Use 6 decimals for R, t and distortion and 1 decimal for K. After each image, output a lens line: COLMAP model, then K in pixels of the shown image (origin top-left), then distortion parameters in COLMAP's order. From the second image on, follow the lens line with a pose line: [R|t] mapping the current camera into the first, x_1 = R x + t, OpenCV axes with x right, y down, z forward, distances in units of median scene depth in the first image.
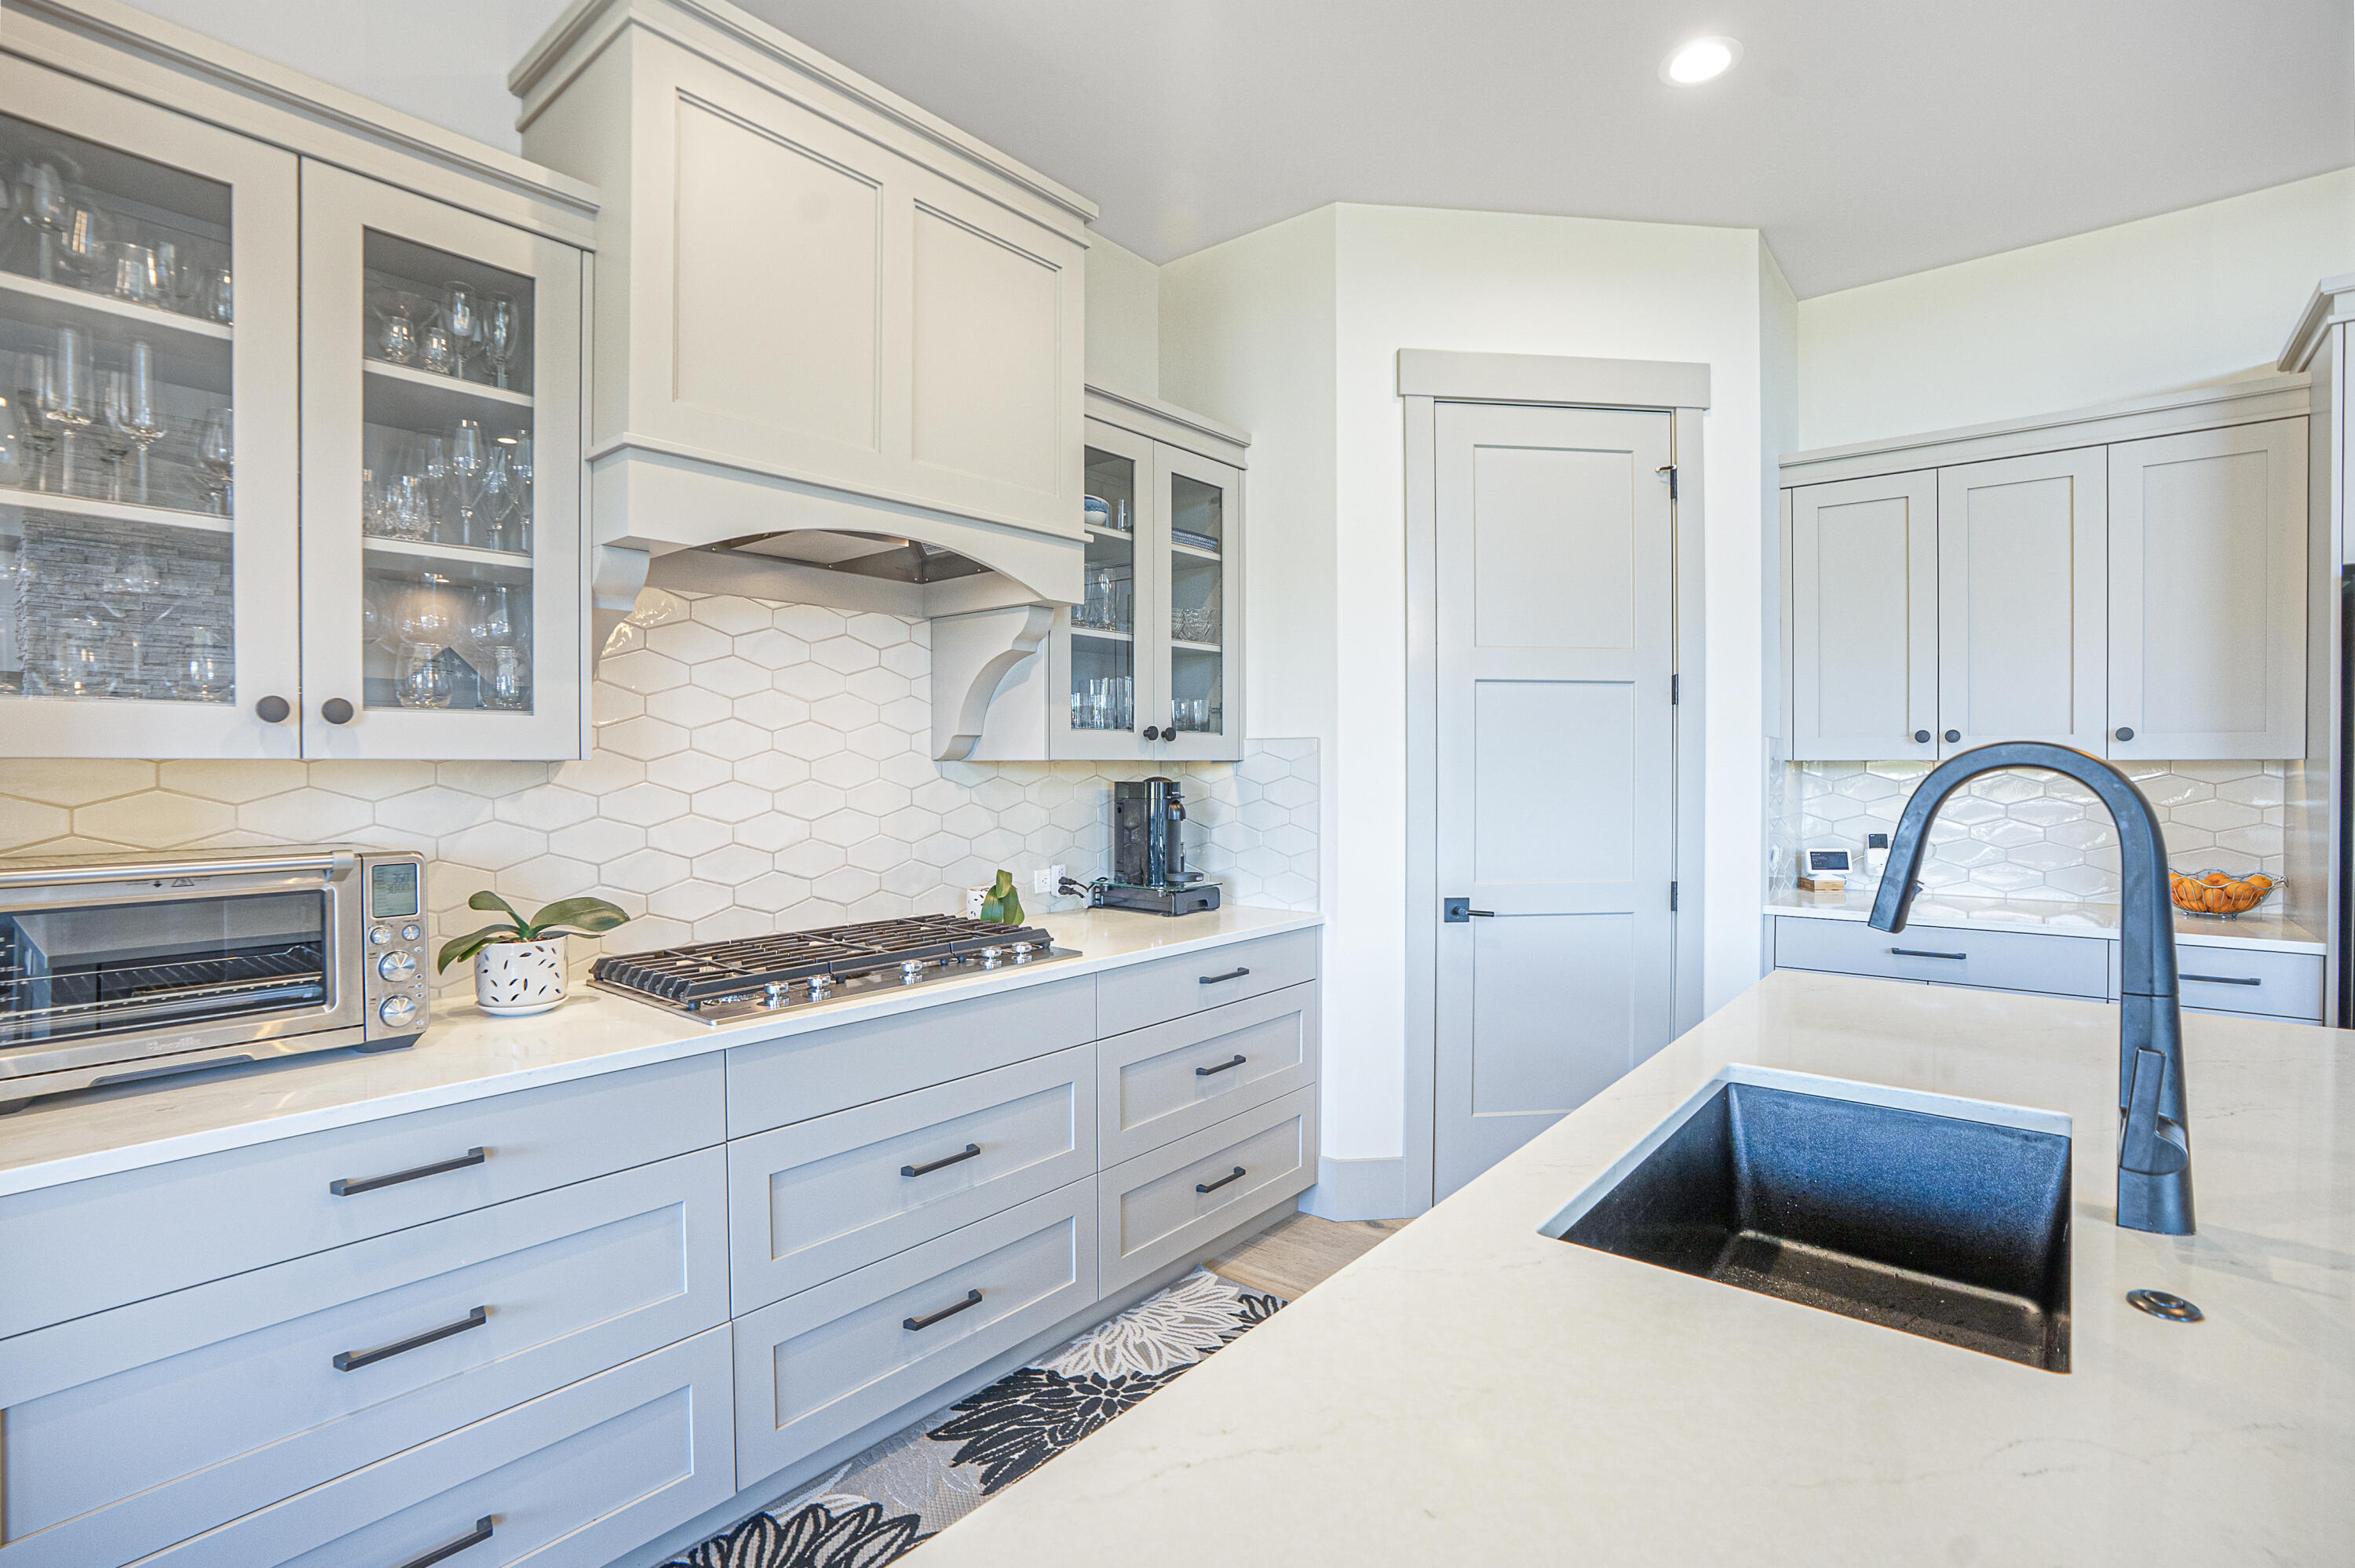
lens RADIAL K [[1114.7, 0, 1176.7], [0, 1114.7, 777.9], [0, 0, 1]] dist [-0.052087, 0.021439]
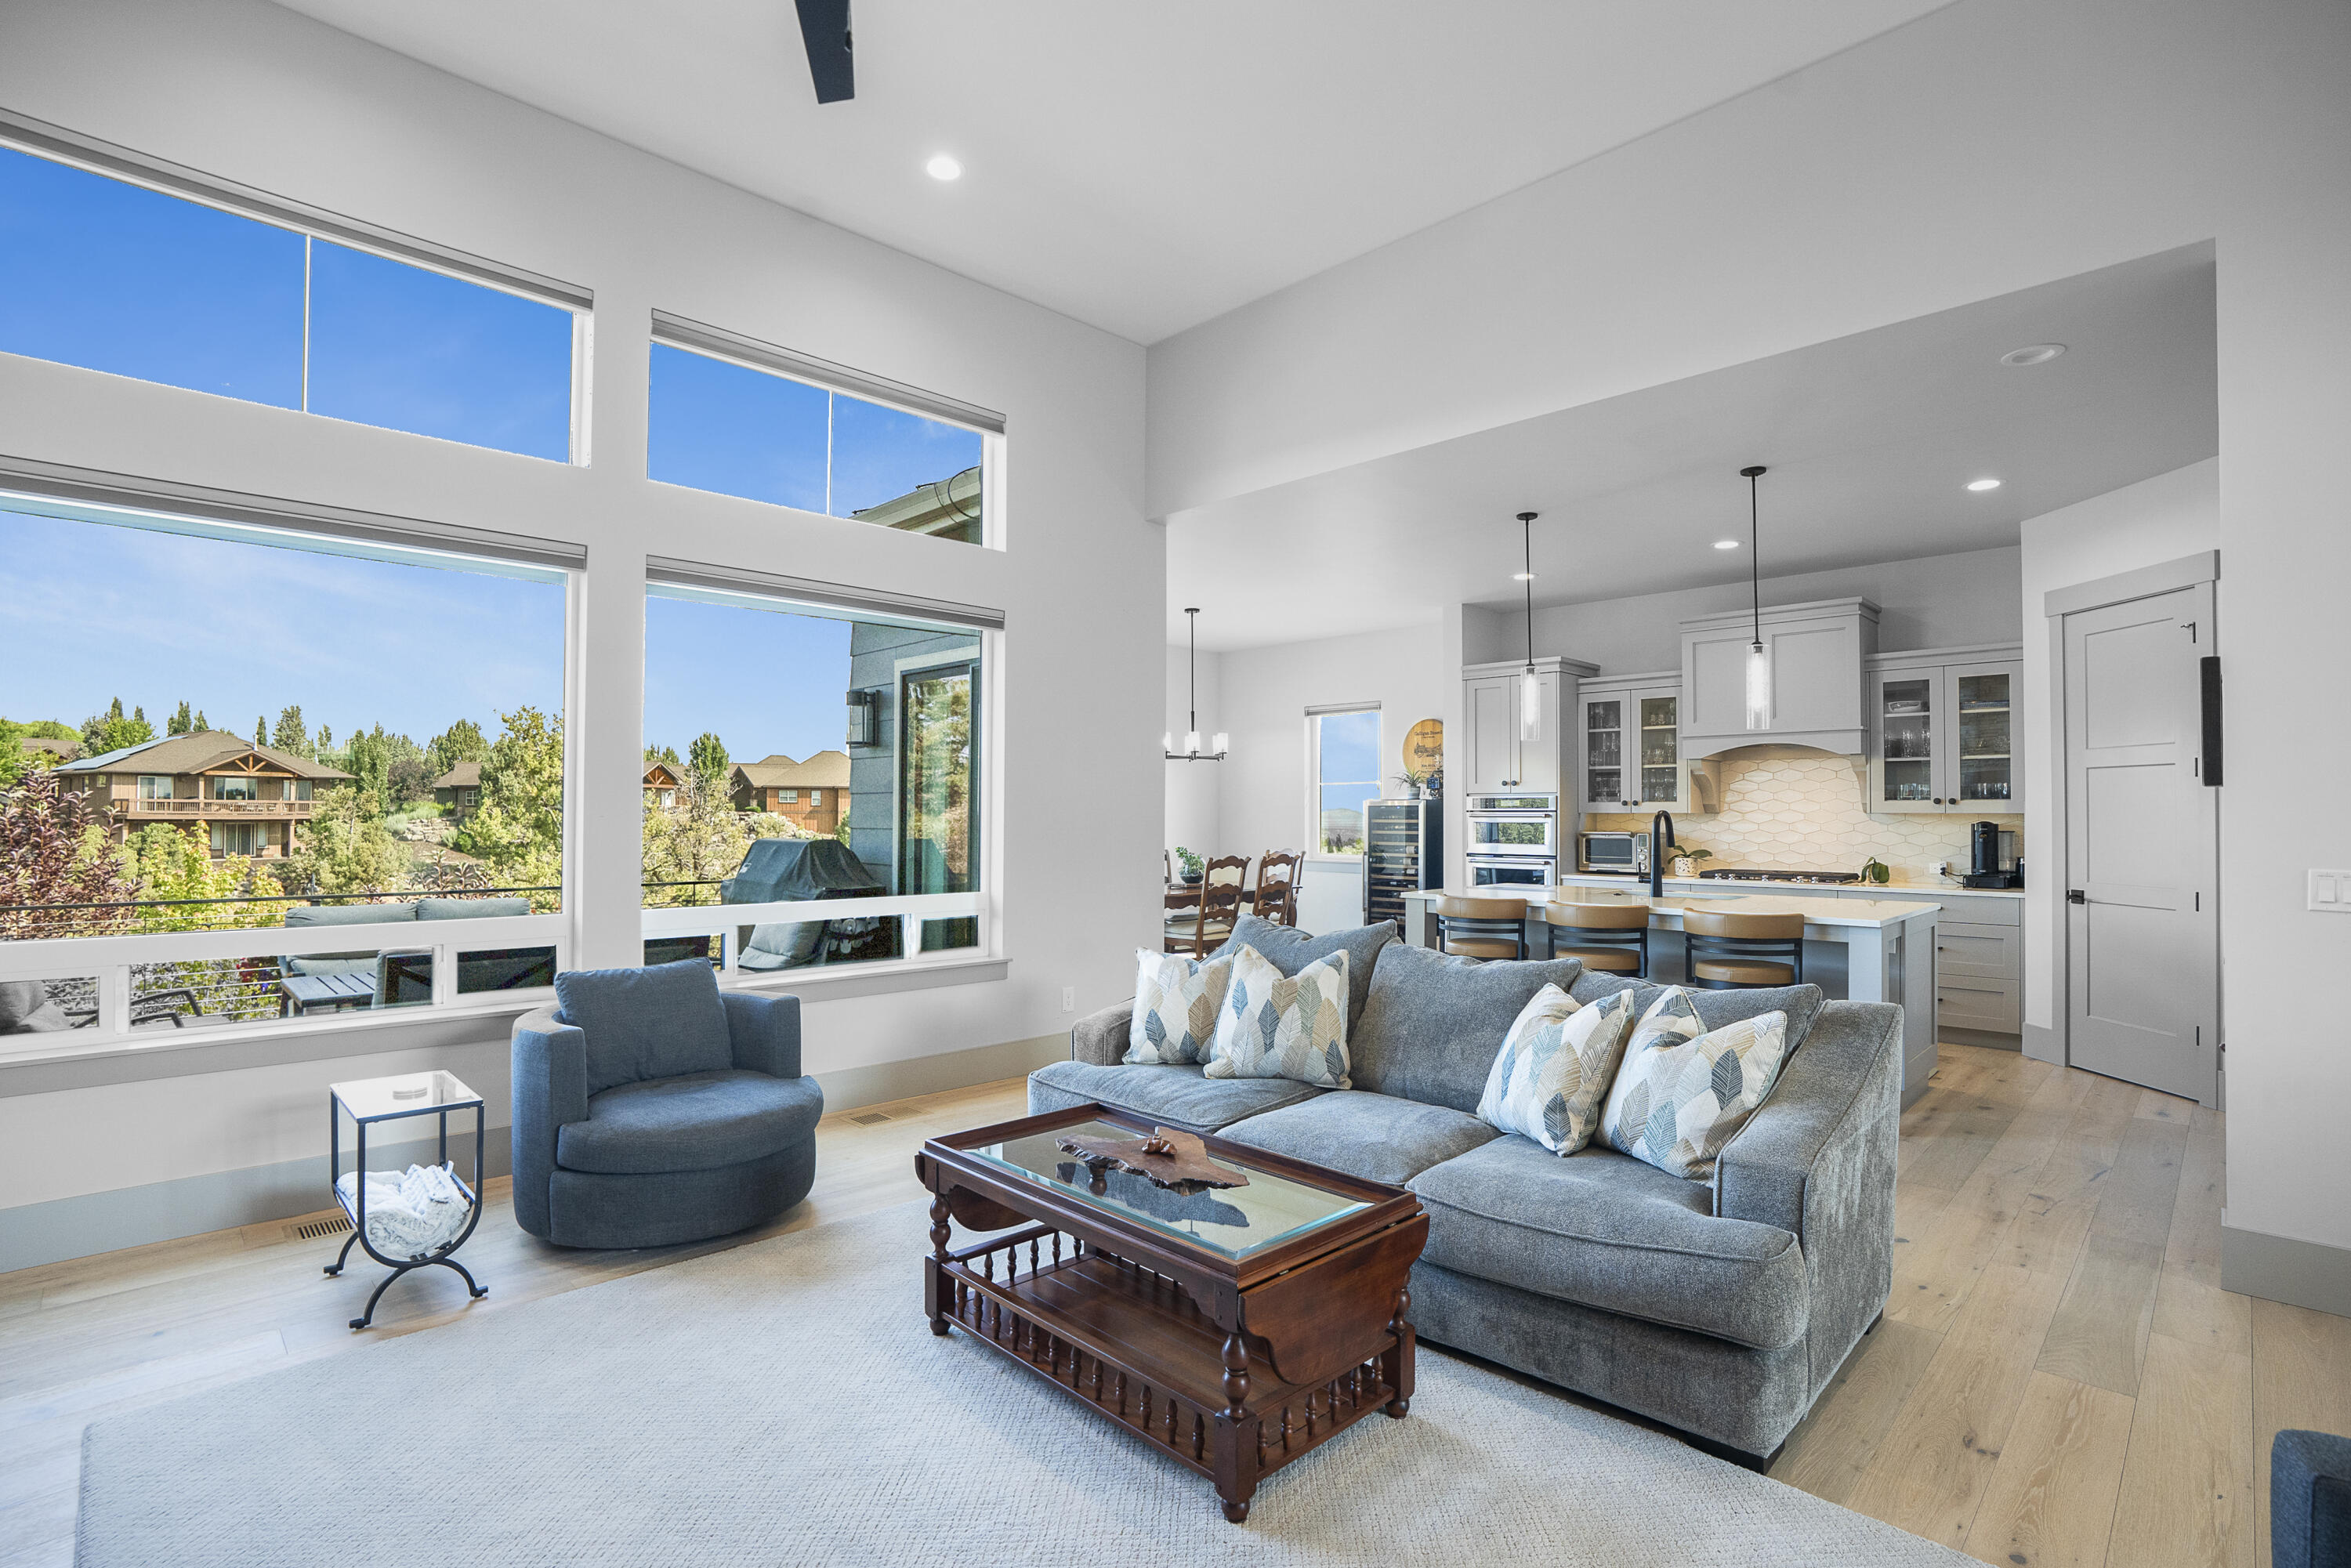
lens RADIAL K [[1112.9, 0, 1176.9], [0, 1112.9, 784.2], [0, 0, 1]] dist [-0.052087, 0.021439]
pose [[-0.088648, -0.024285, -0.995767, 3.597763], [-0.012538, 0.999651, -0.023264, -0.005088], [0.995984, 0.010422, -0.088922, -0.493429]]
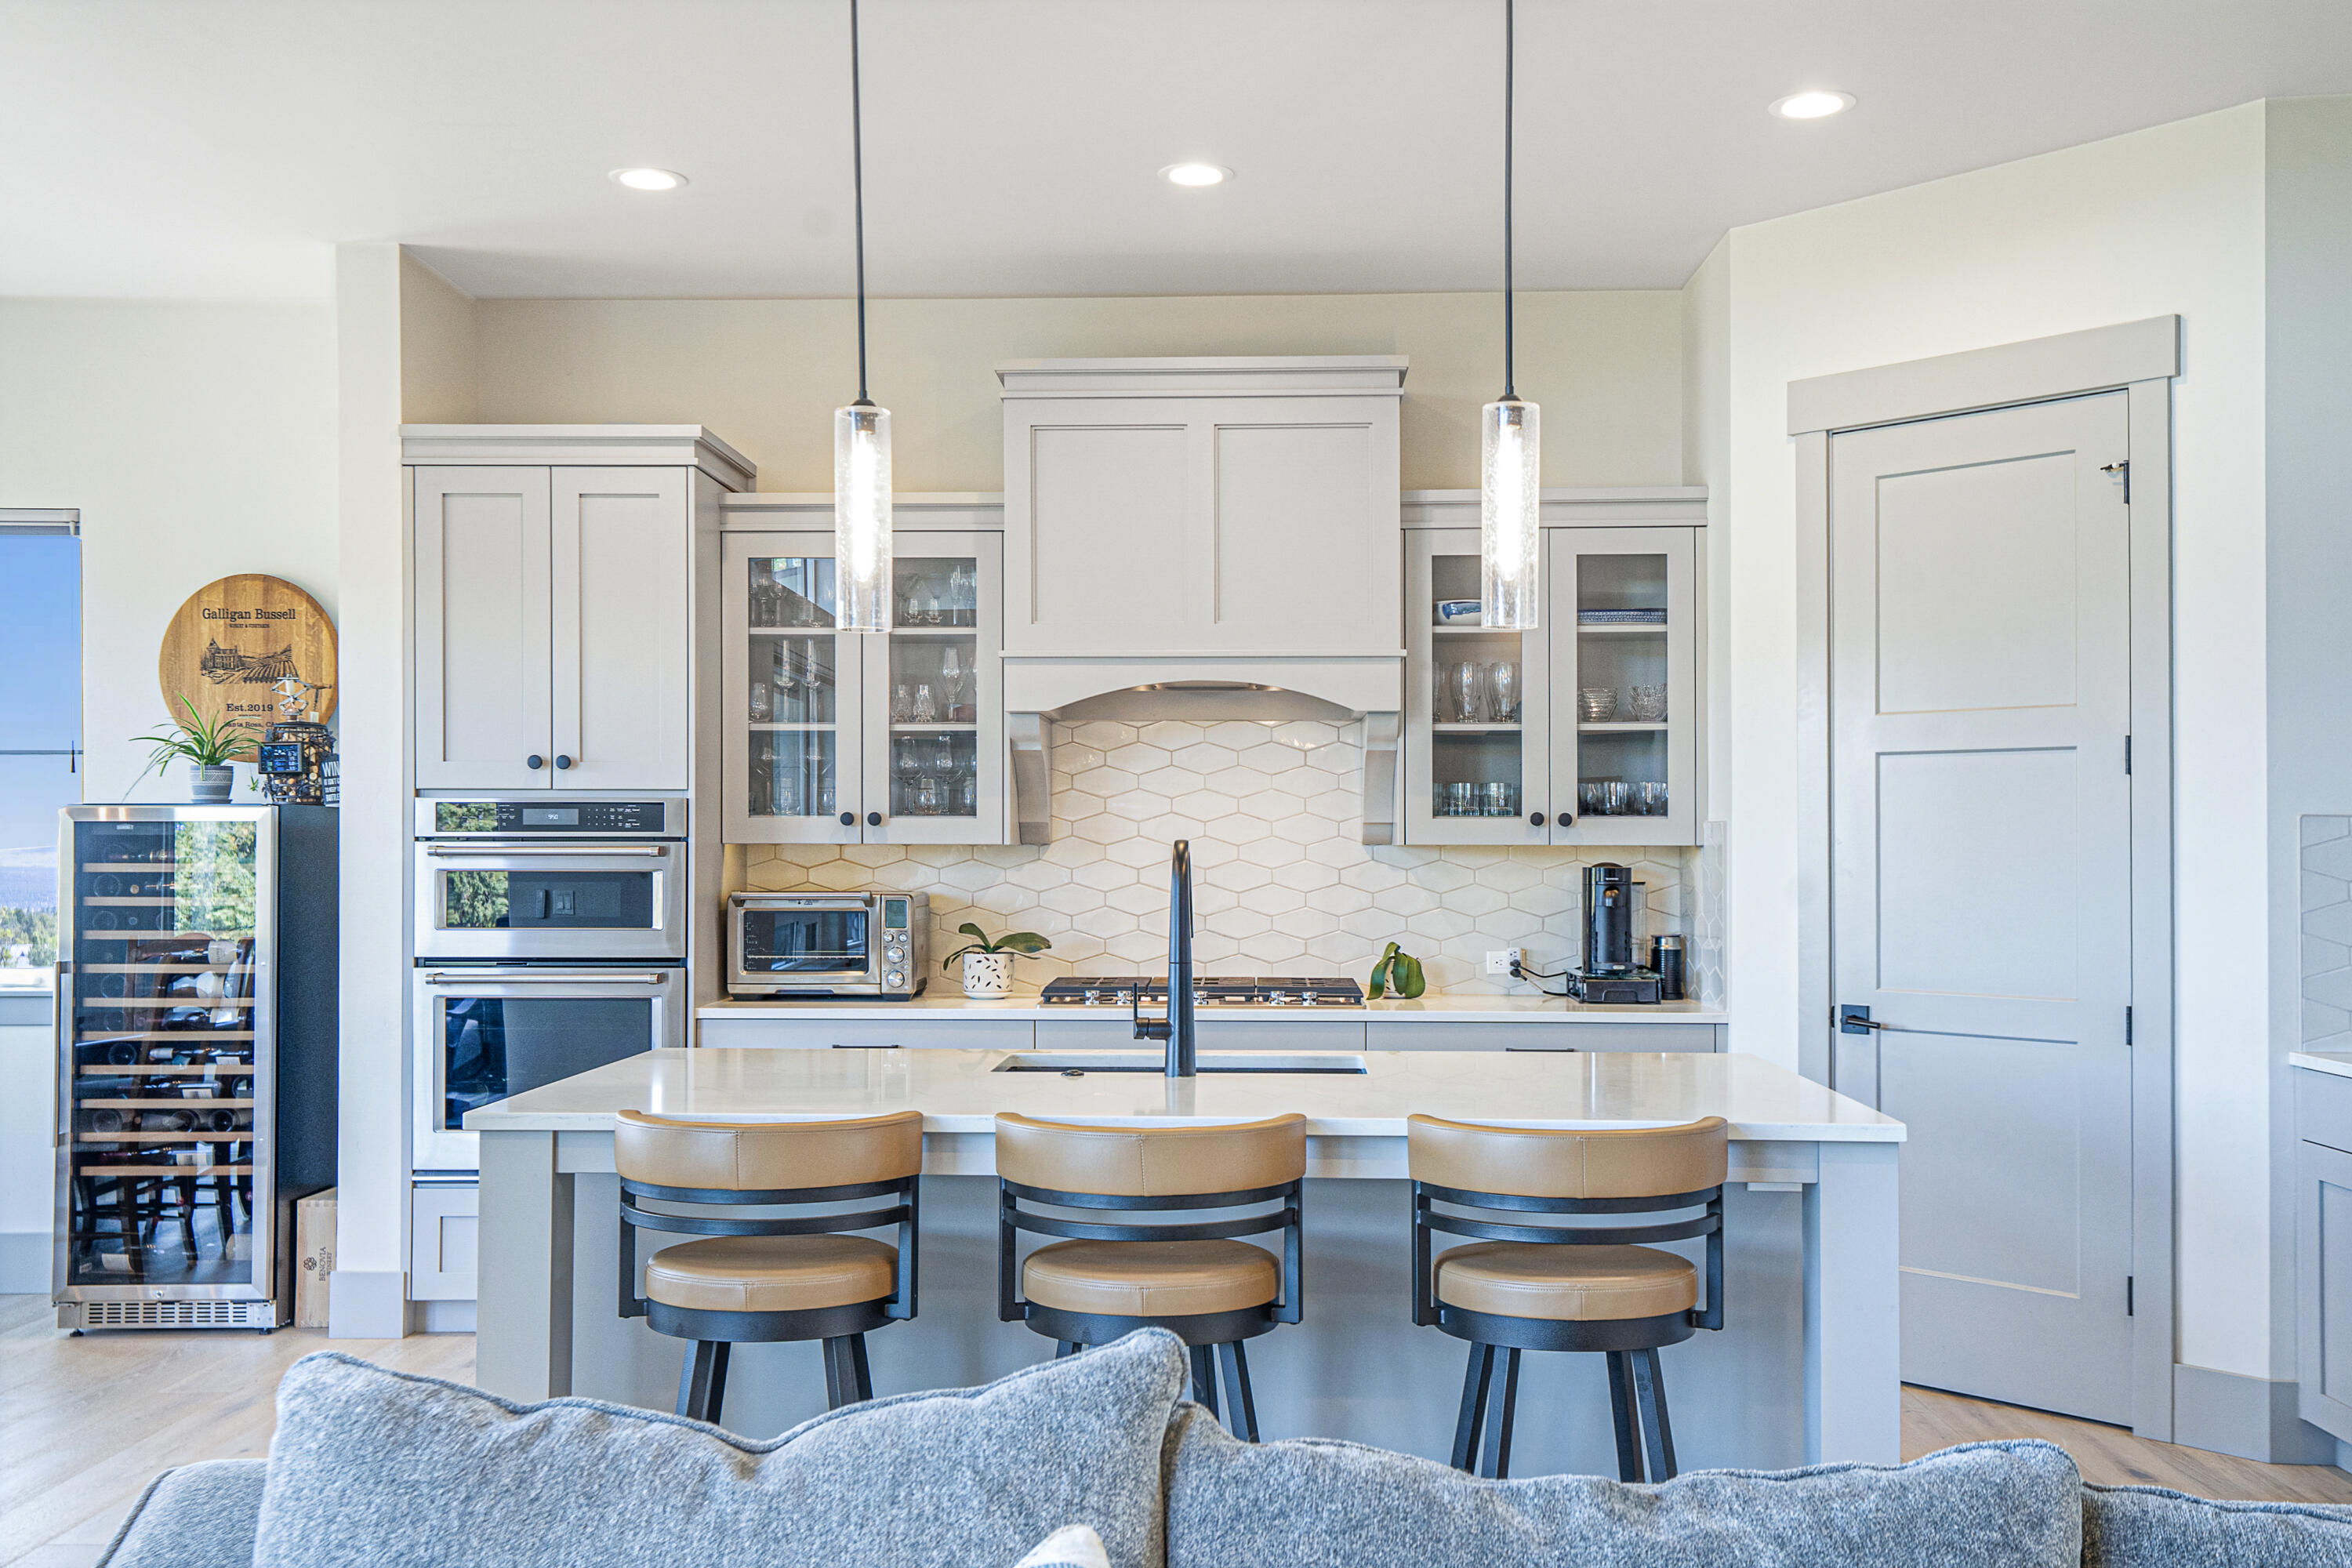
lens RADIAL K [[2258.7, 0, 1151.5], [0, 2258.7, 837.7], [0, 0, 1]] dist [0.095158, 0.000000]
pose [[0.604167, 0.001802, -0.796855, 2.249736], [-0.011895, 0.999906, -0.006757, -0.006331], [0.796769, 0.013561, 0.604132, -0.849093]]
